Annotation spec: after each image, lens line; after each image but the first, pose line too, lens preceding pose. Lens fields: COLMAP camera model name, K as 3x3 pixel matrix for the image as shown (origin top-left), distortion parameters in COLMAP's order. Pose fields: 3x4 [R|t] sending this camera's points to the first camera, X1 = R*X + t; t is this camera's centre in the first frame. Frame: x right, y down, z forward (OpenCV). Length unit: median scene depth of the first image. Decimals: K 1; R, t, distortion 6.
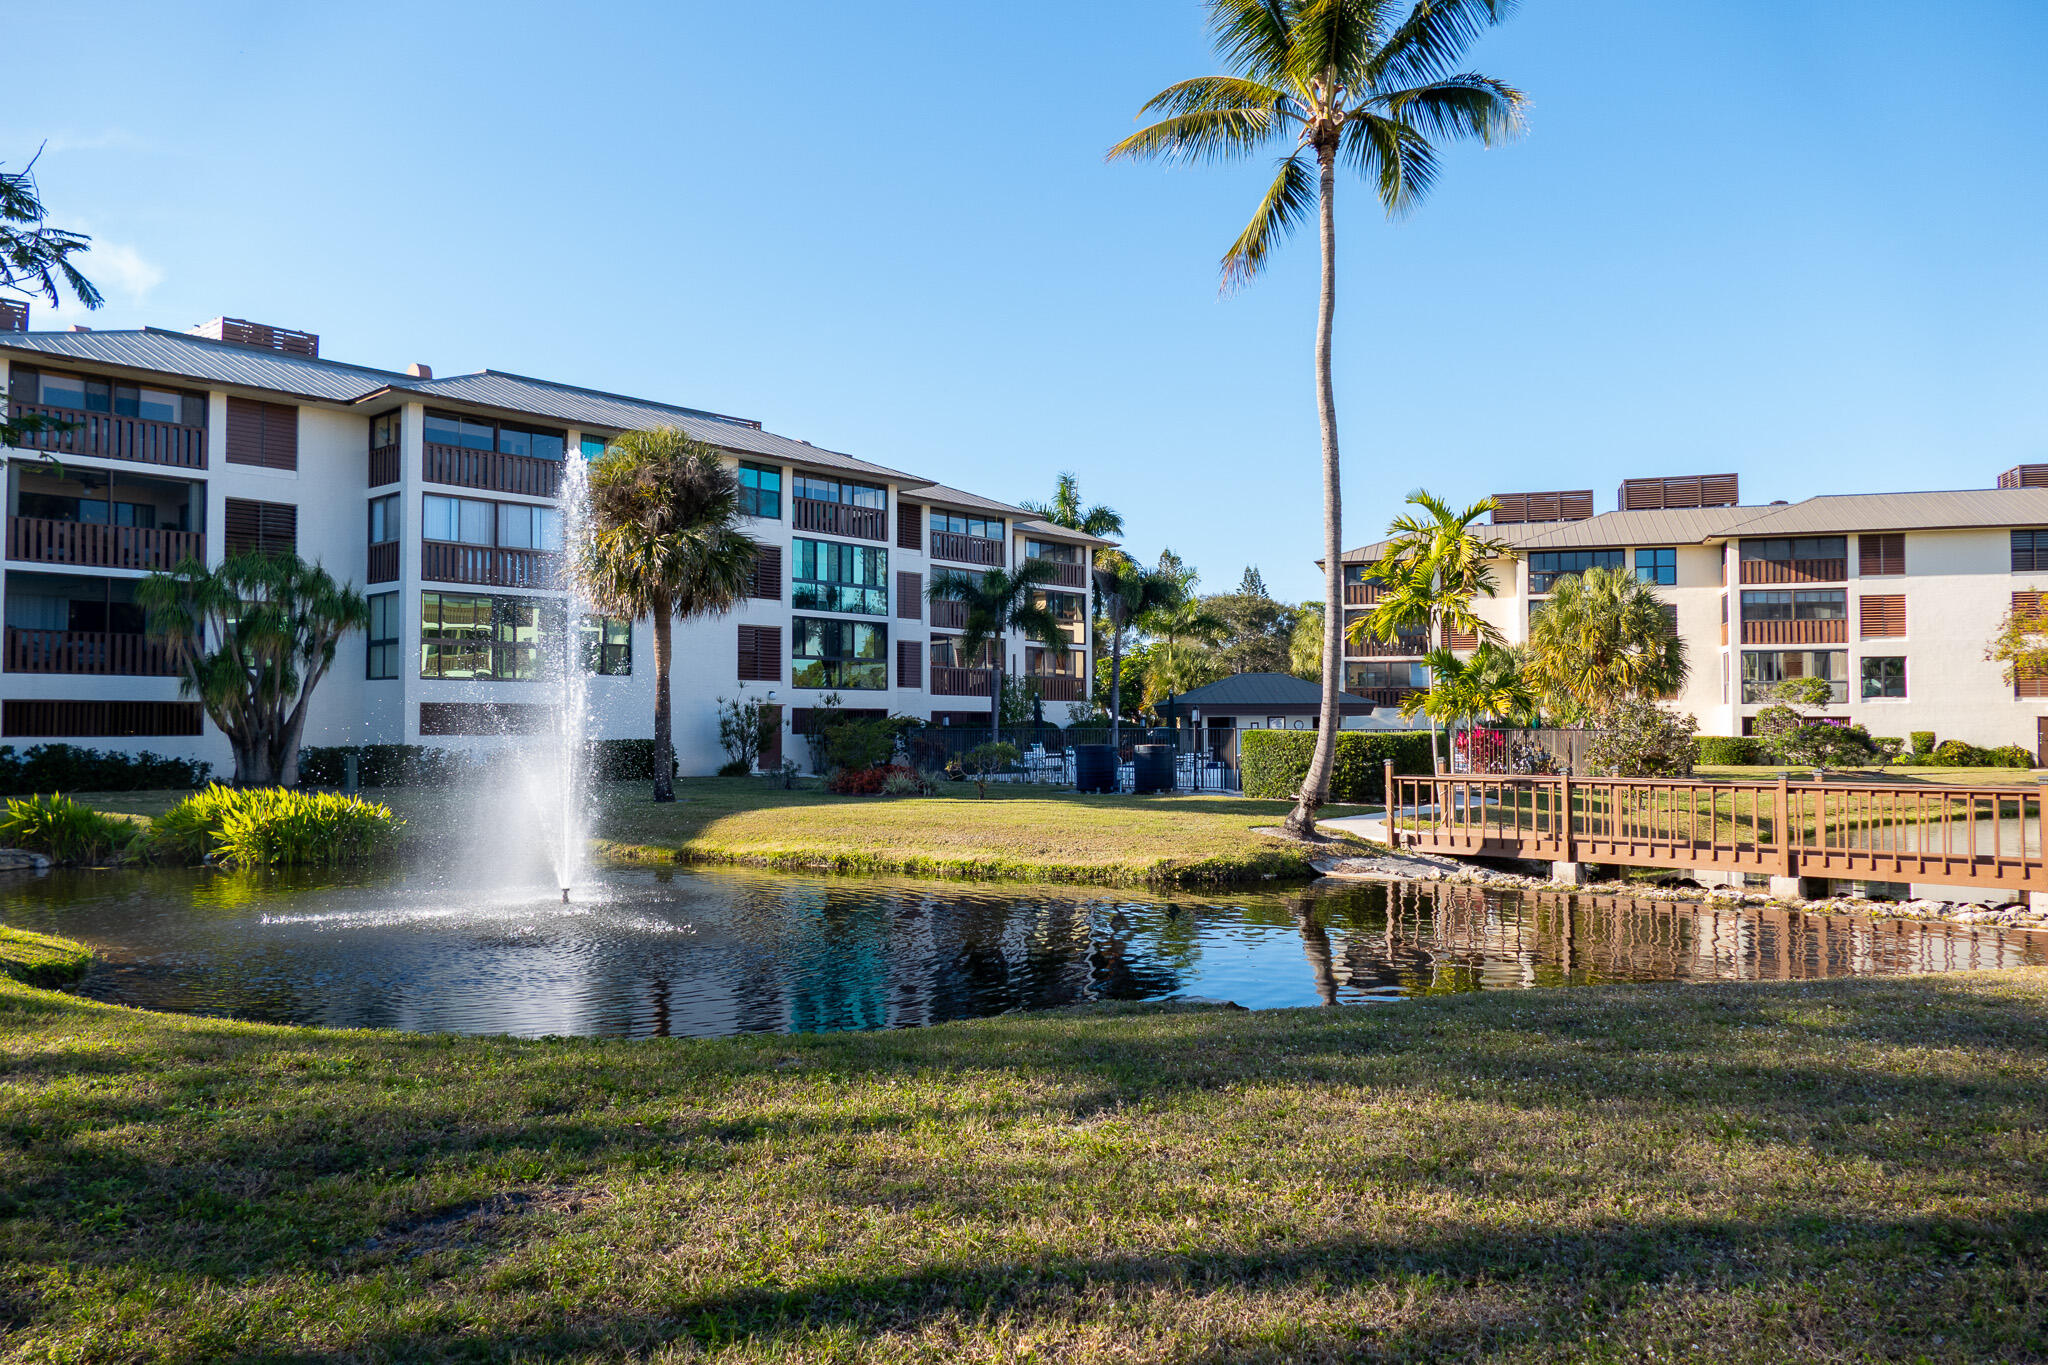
lens RADIAL K [[1454.6, 0, 1024.0], [0, 1454.6, 682.5], [0, 0, 1]] dist [-0.016716, 0.012679]
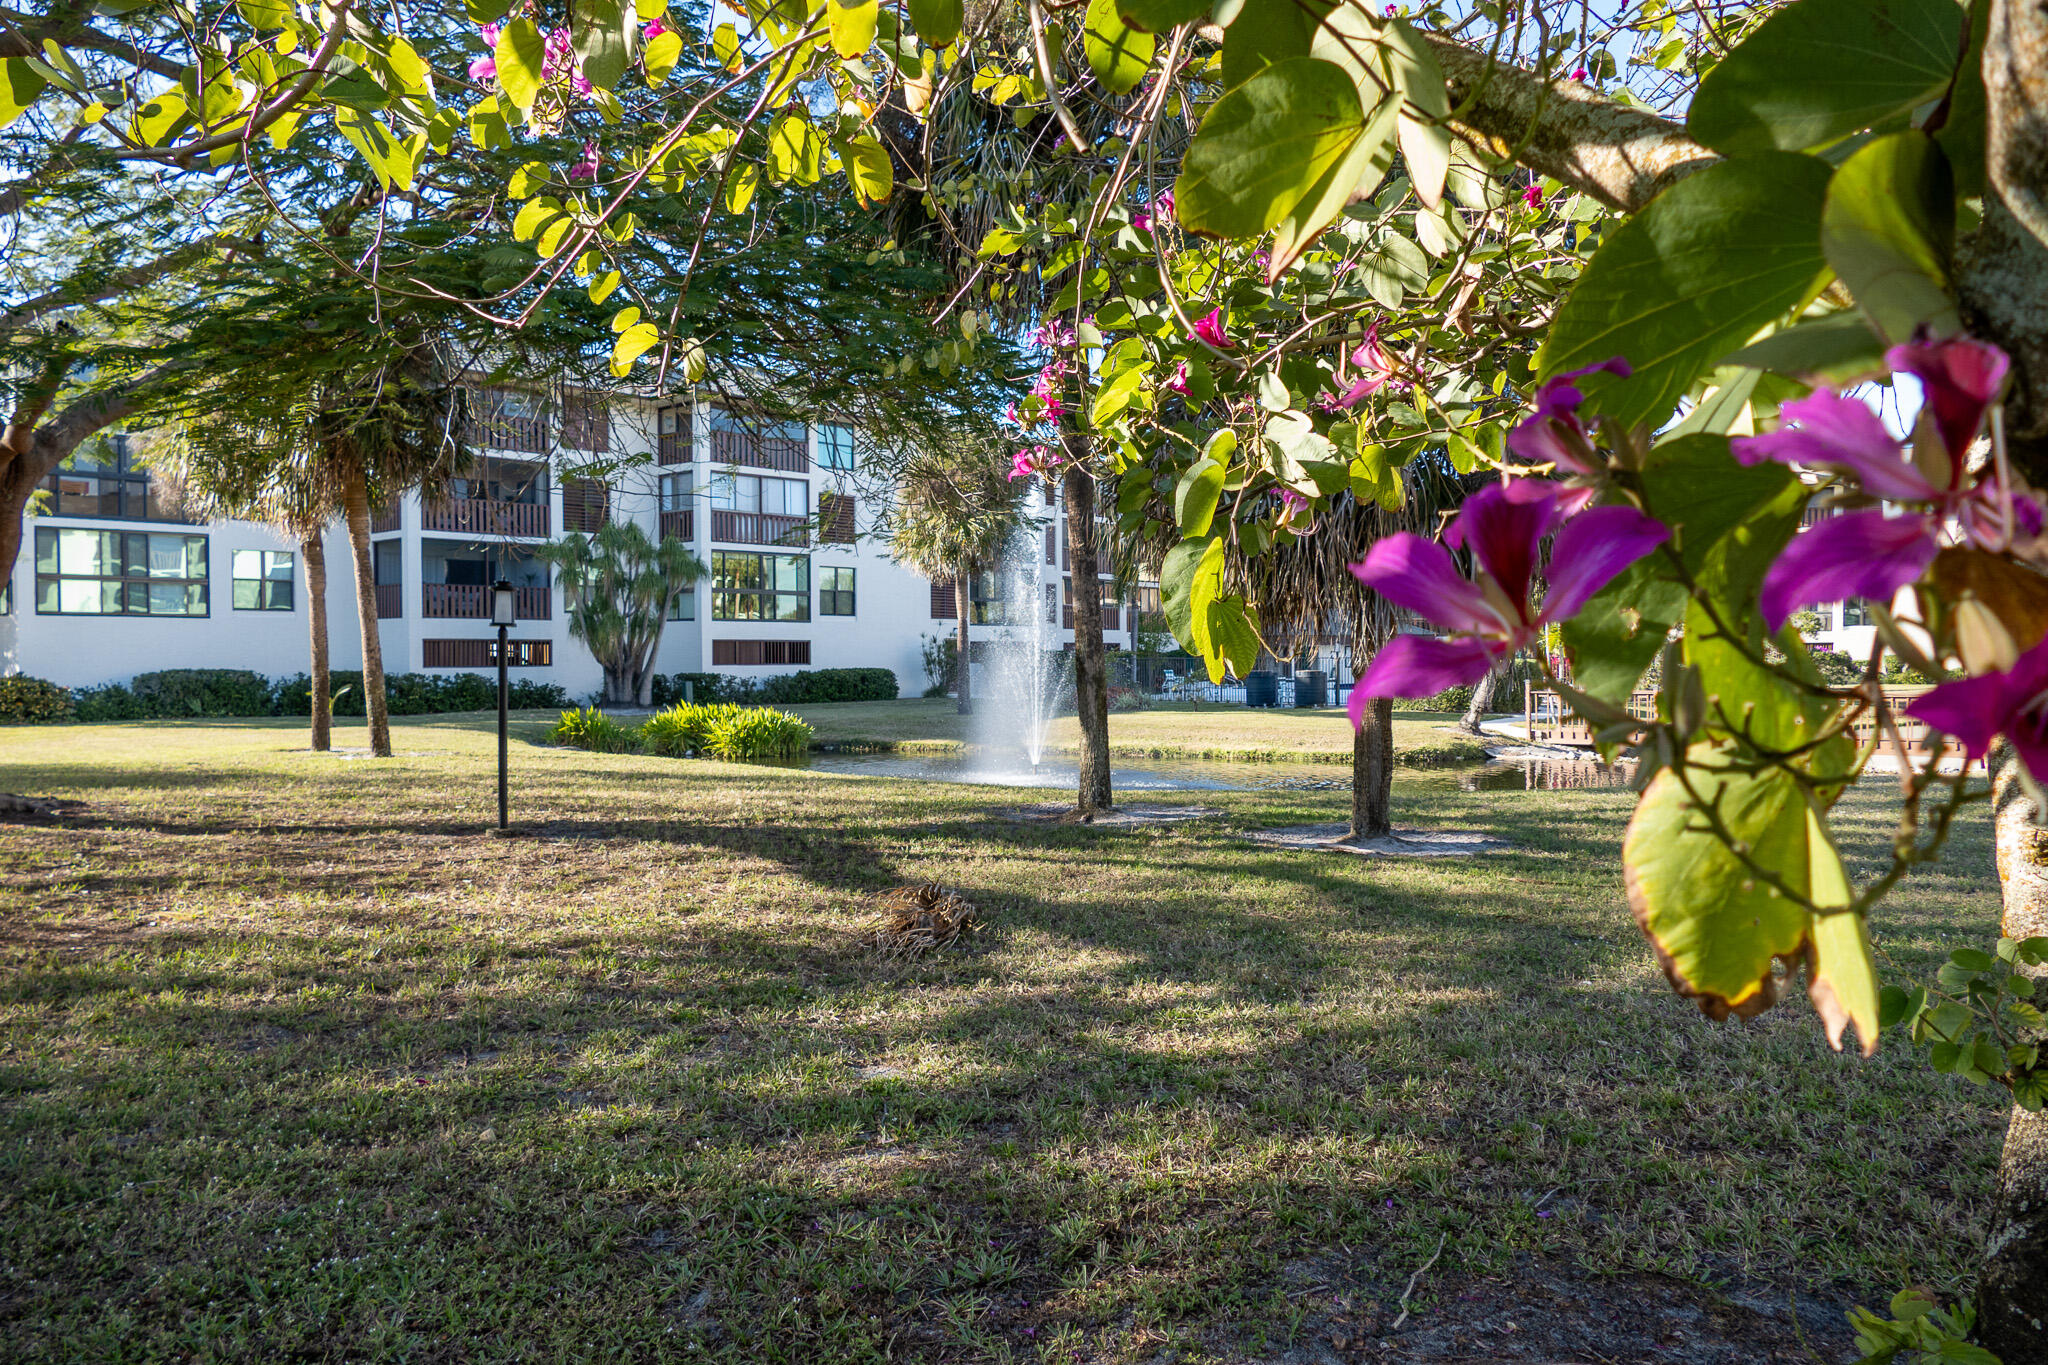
lens RADIAL K [[1454.6, 0, 1024.0], [0, 1454.6, 682.5], [0, 0, 1]] dist [-0.016716, 0.012679]
pose [[0.999944, -0.003969, 0.009770, -0.183178], [0.003461, 0.998668, 0.051484, -0.014692], [-0.009961, -0.051448, 0.998626, -0.304819]]
